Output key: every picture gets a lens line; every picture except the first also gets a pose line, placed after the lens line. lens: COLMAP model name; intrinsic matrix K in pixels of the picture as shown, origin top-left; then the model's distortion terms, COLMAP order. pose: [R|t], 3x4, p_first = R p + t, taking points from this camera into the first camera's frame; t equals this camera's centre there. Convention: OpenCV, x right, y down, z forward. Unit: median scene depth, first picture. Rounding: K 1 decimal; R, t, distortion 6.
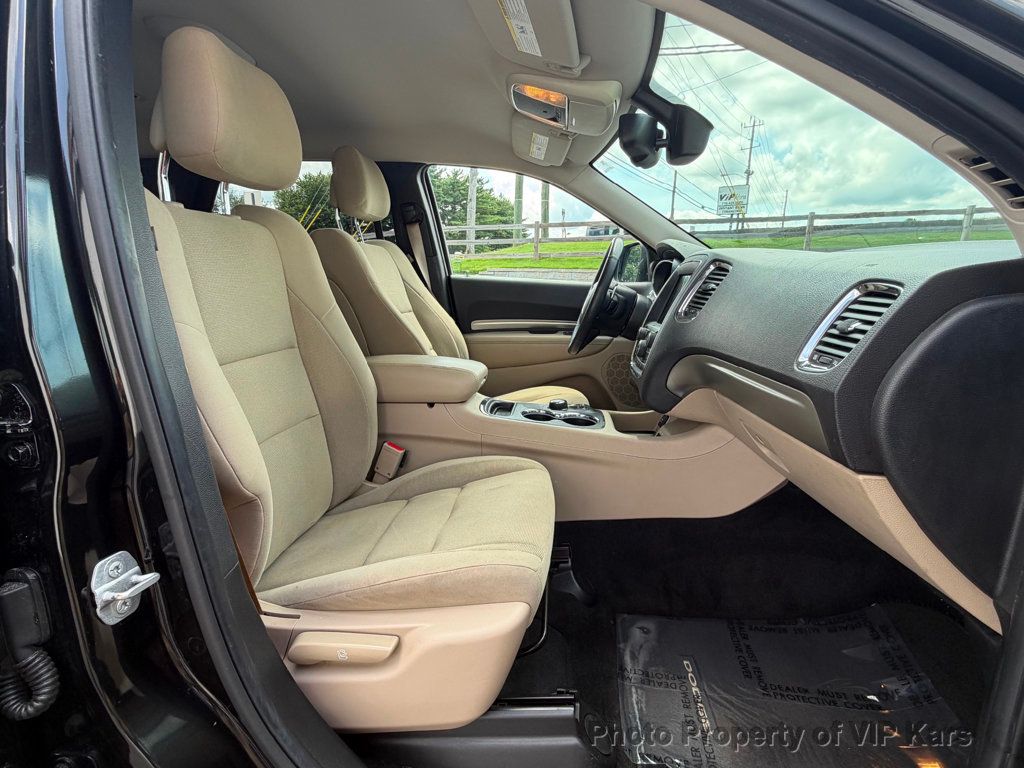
lens RADIAL K [[506.0, 0, 509.3], [0, 506.0, 379.8], [0, 0, 1]] dist [-0.004464, -0.000140]
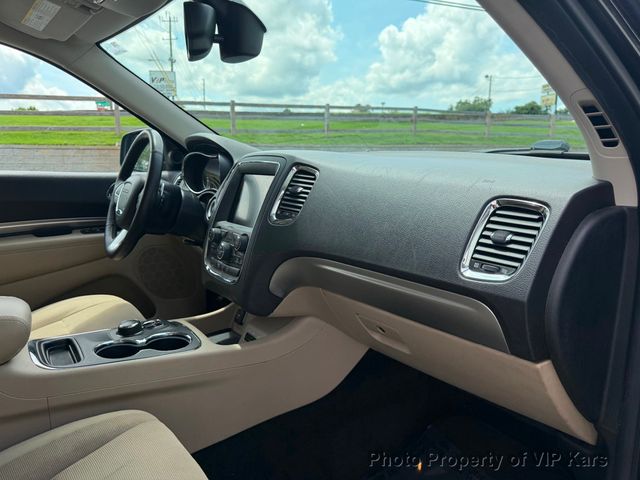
lens RADIAL K [[451.9, 0, 319.4], [0, 451.9, 242.8], [0, 0, 1]] dist [0.030741, -0.038489]
pose [[0.755652, -0.133546, 0.641215, -0.167813], [0.134613, 0.989759, 0.047500, -0.106378], [-0.640992, 0.050422, 0.765890, 0.251365]]
